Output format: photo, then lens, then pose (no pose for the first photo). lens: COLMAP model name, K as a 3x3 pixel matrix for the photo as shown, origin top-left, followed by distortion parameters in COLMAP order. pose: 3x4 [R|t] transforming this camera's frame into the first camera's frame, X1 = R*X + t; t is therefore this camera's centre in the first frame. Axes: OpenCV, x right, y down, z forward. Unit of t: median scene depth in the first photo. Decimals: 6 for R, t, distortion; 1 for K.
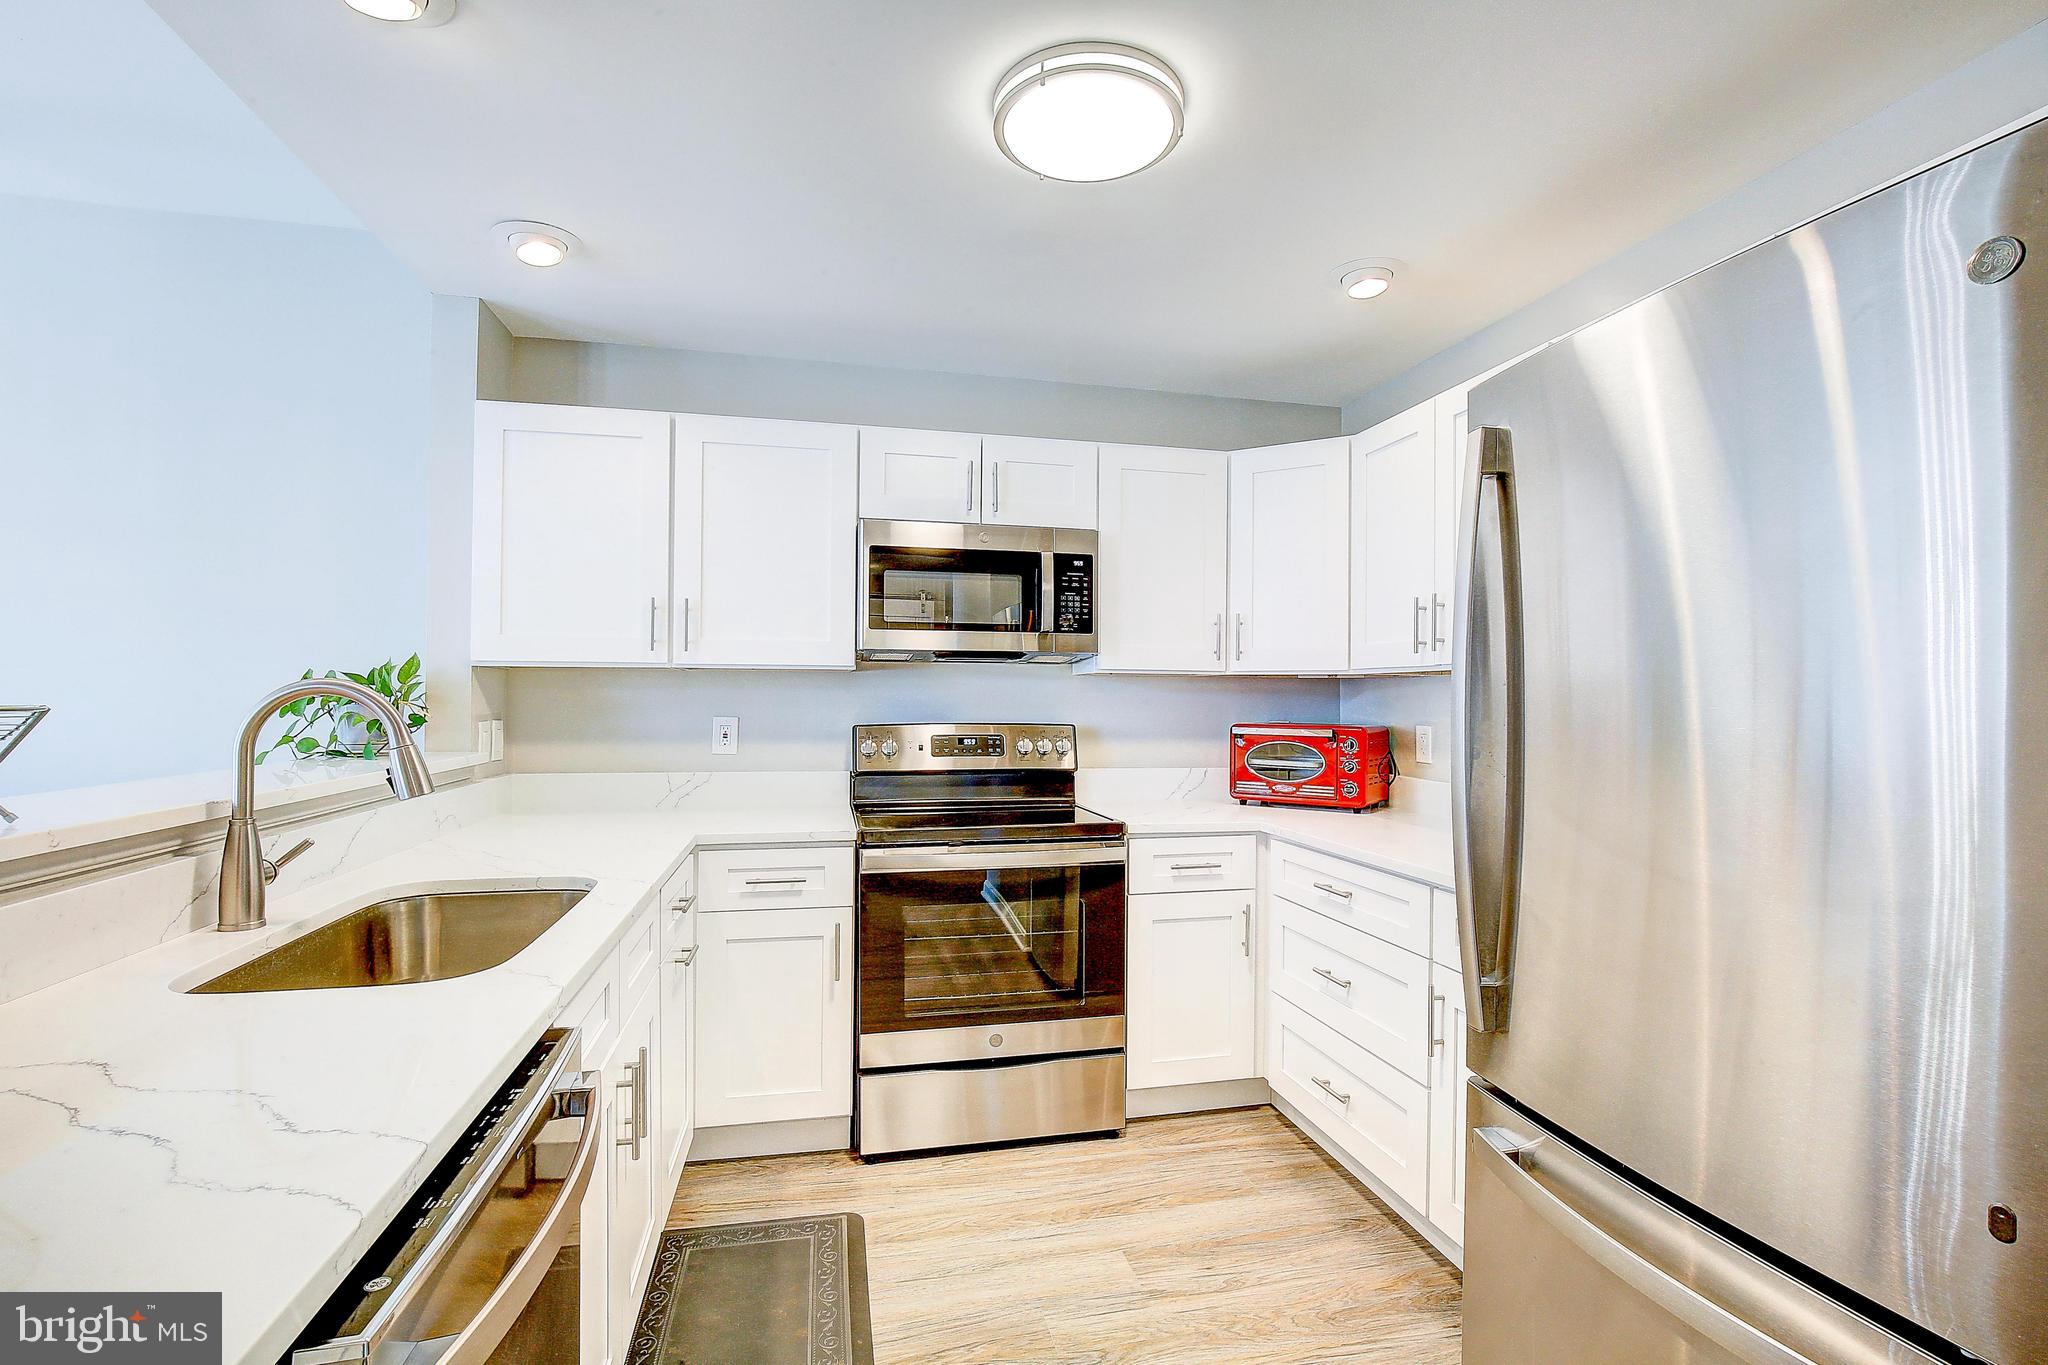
lens RADIAL K [[963.7, 0, 1045.8], [0, 963.7, 691.2], [0, 0, 1]] dist [-0.029855, 0.003932]
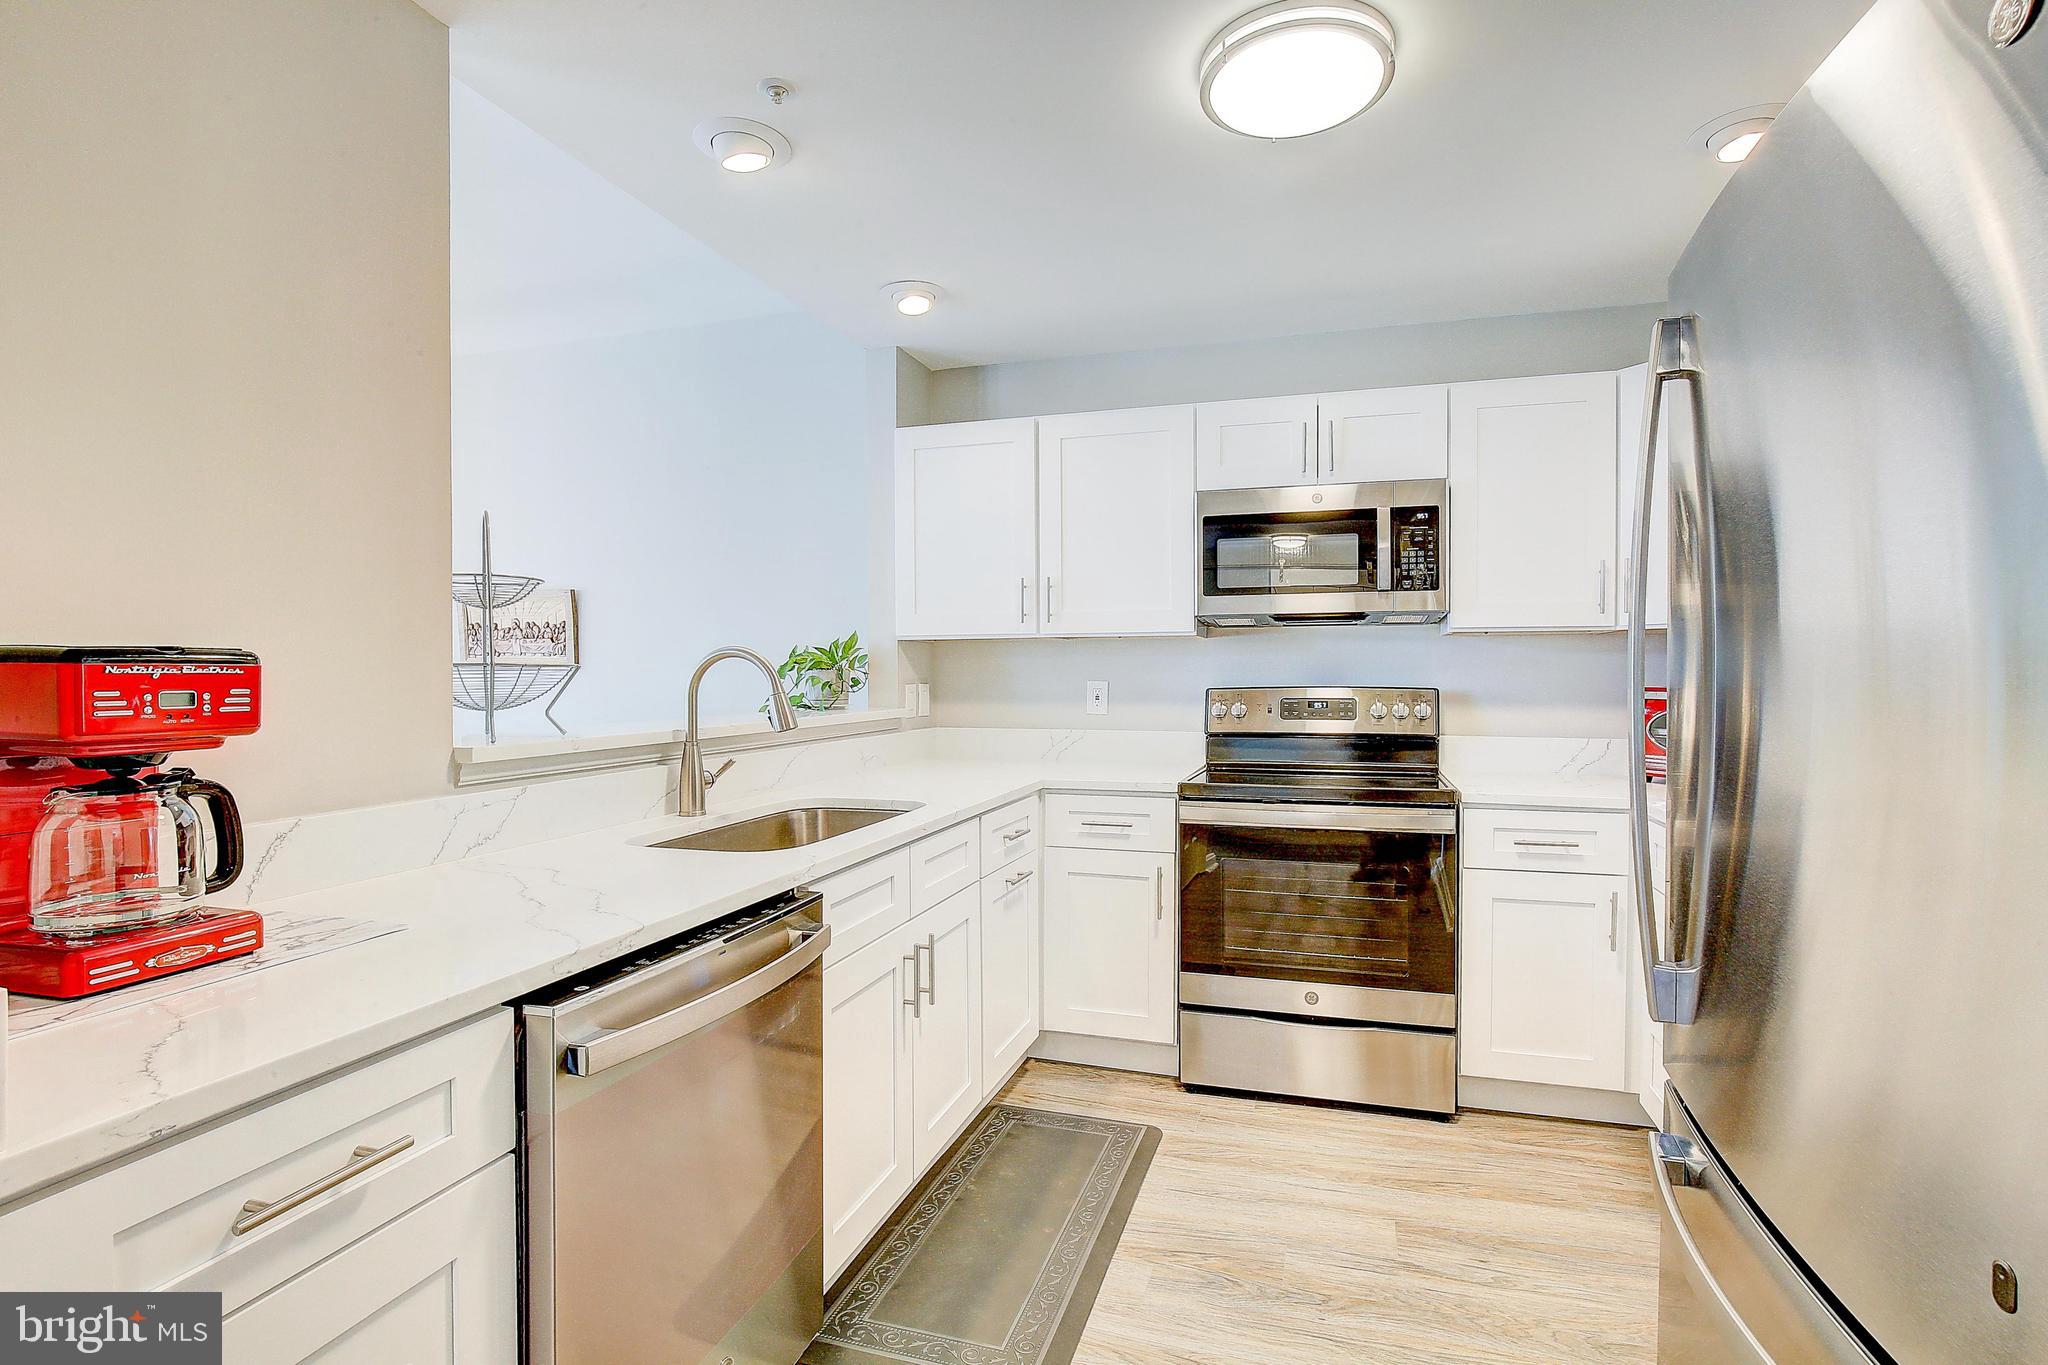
lens RADIAL K [[963.7, 0, 1025.6], [0, 963.7, 690.9], [0, 0, 1]] dist [-0.029855, 0.003932]
pose [[0.858427, 0.001436, -0.512934, 0.204865], [0.011350, 0.999698, 0.021793, 0.015490], [0.512810, -0.024530, 0.858151, -0.012028]]
